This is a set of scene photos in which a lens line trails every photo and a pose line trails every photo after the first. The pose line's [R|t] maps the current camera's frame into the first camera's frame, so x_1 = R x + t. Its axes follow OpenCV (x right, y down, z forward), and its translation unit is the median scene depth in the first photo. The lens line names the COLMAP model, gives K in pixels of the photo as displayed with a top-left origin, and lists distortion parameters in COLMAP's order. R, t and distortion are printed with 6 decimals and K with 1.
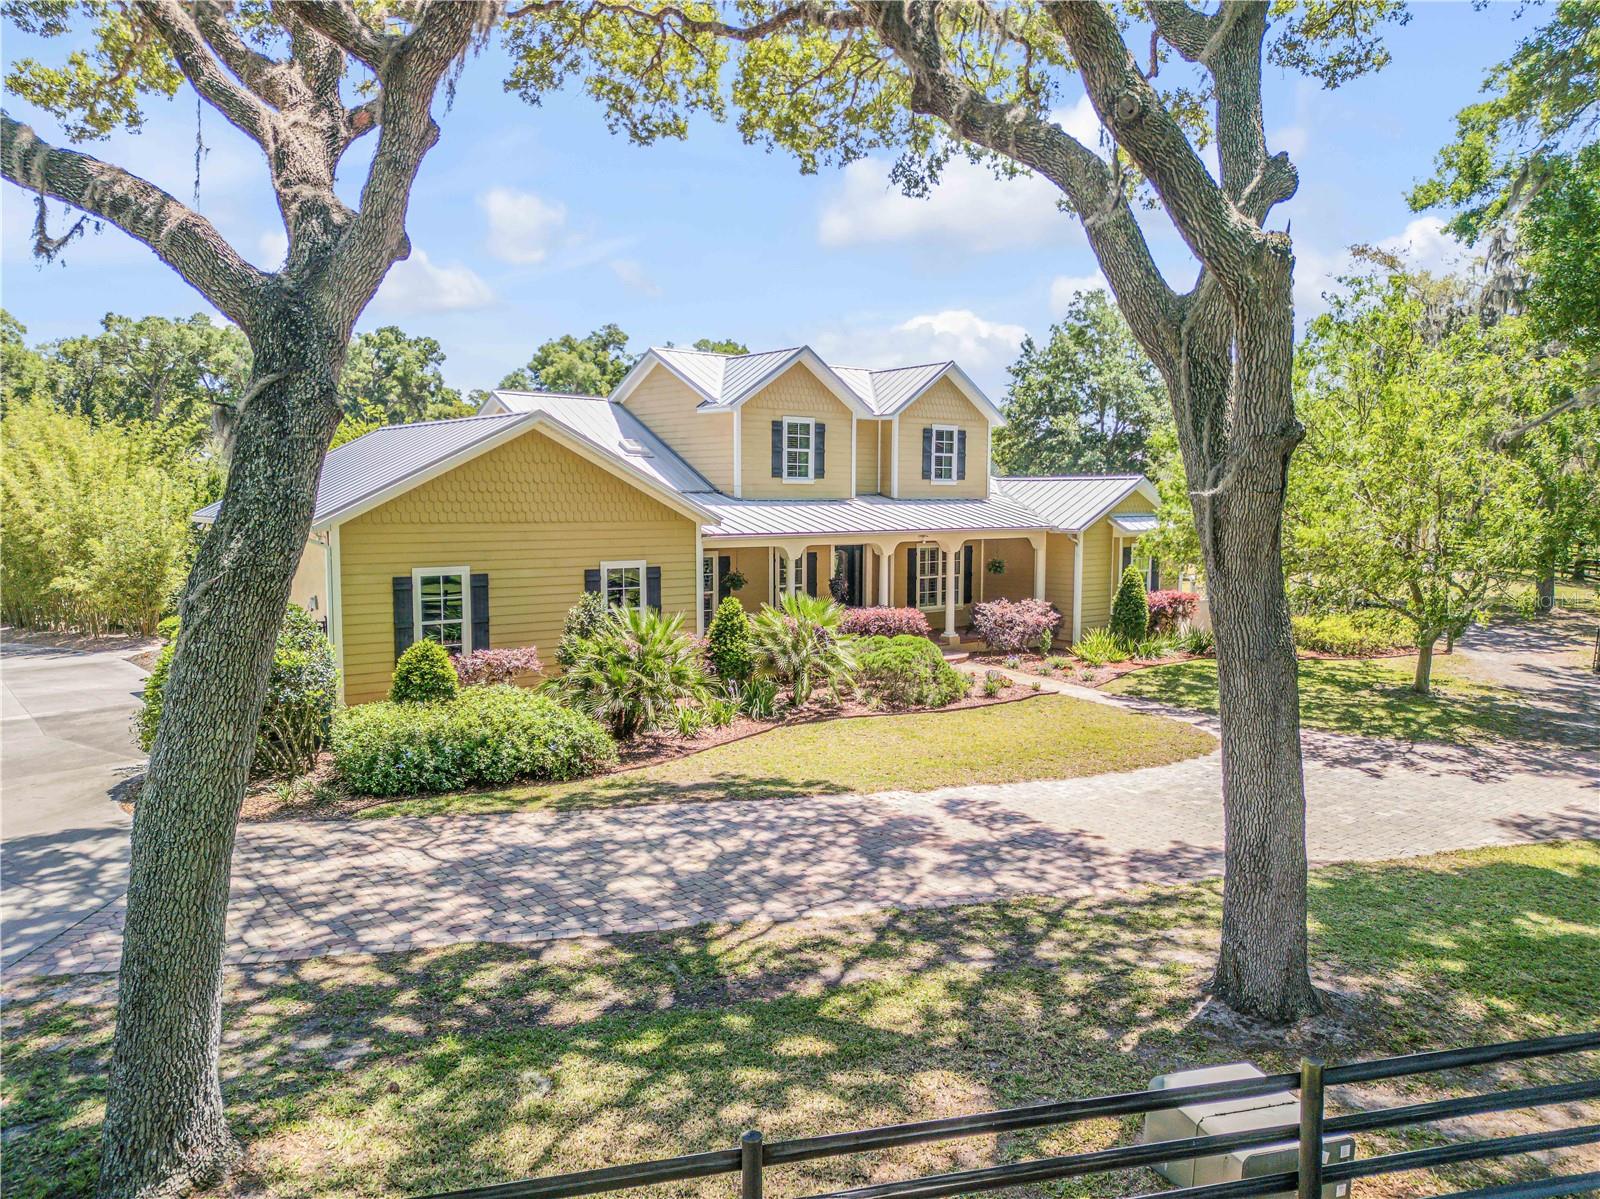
lens RADIAL K [[1122.1, 0, 799.2], [0, 1122.1, 595.8], [0, 0, 1]] dist [0.037943, -0.023896]
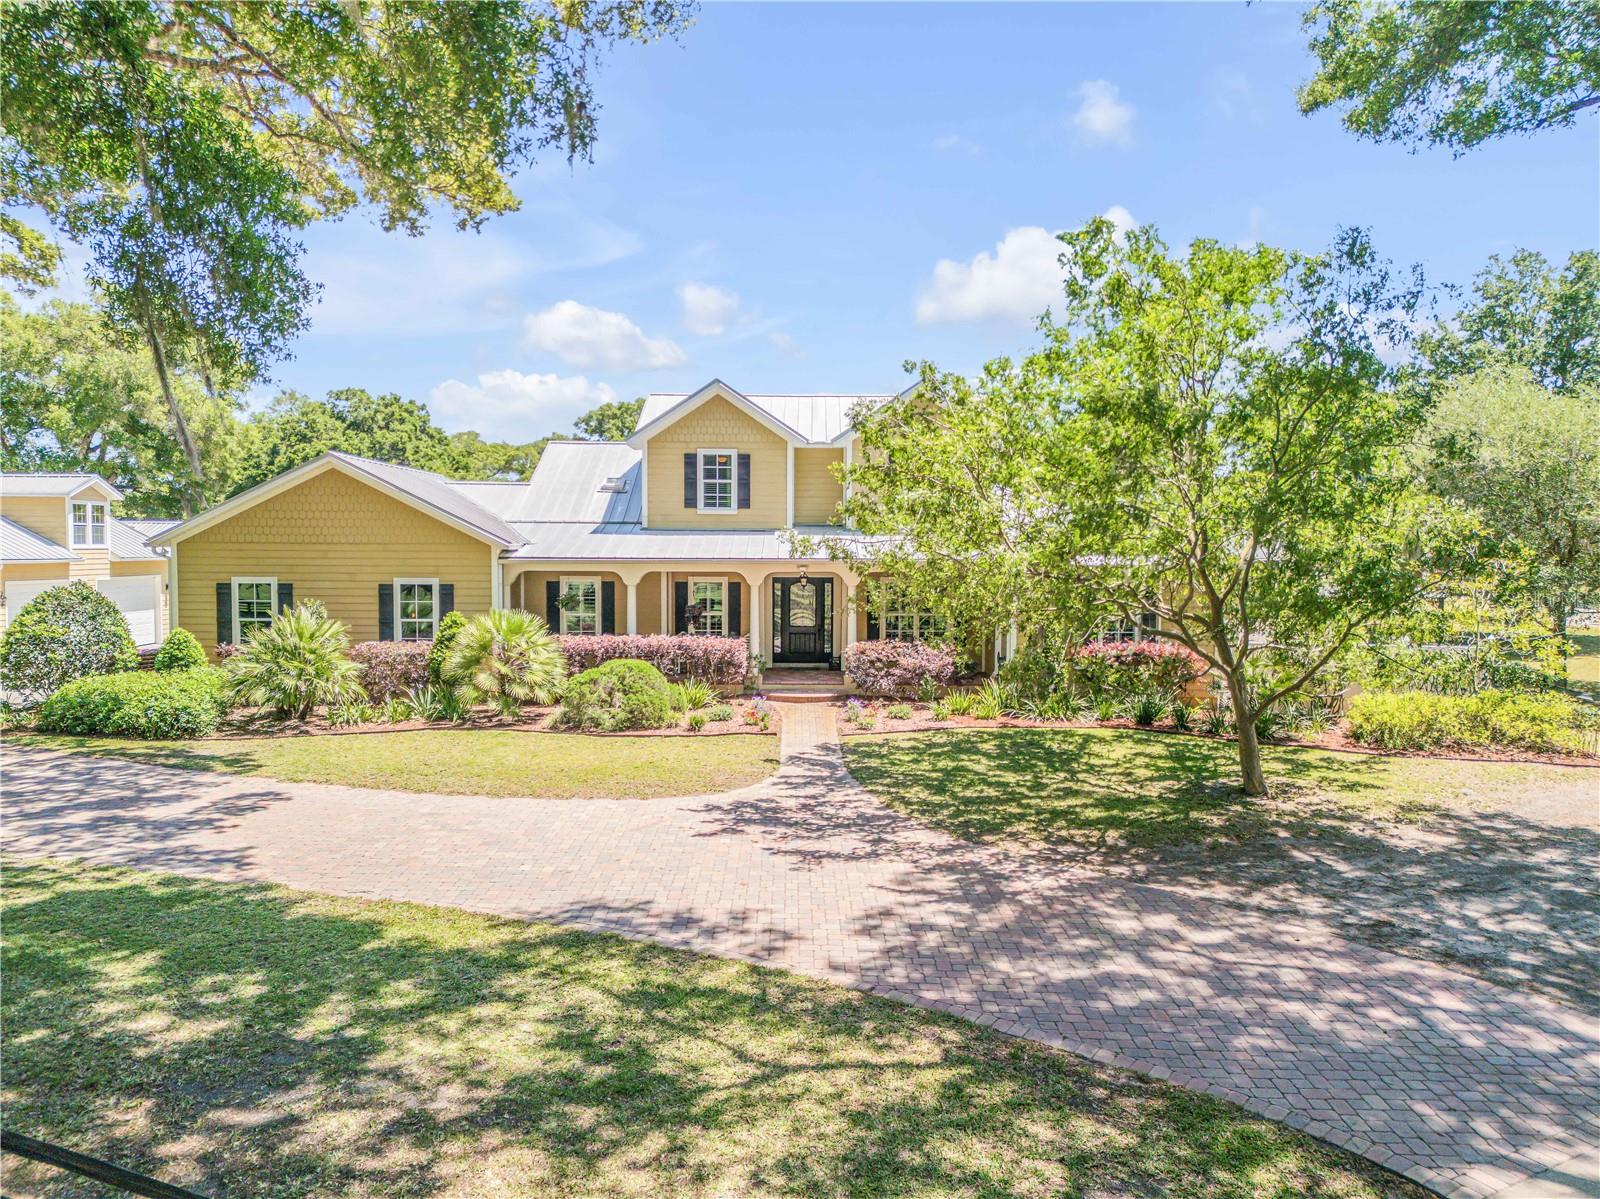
lens RADIAL K [[1122.1, 0, 799.4], [0, 1122.1, 602.5], [0, 0, 1]] dist [0.037943, -0.023896]
pose [[0.791915, 0.041196, -0.609240, 0.688020], [-0.059460, 0.998183, -0.009793, -0.014339], [0.607730, 0.043980, 0.792925, 0.243774]]
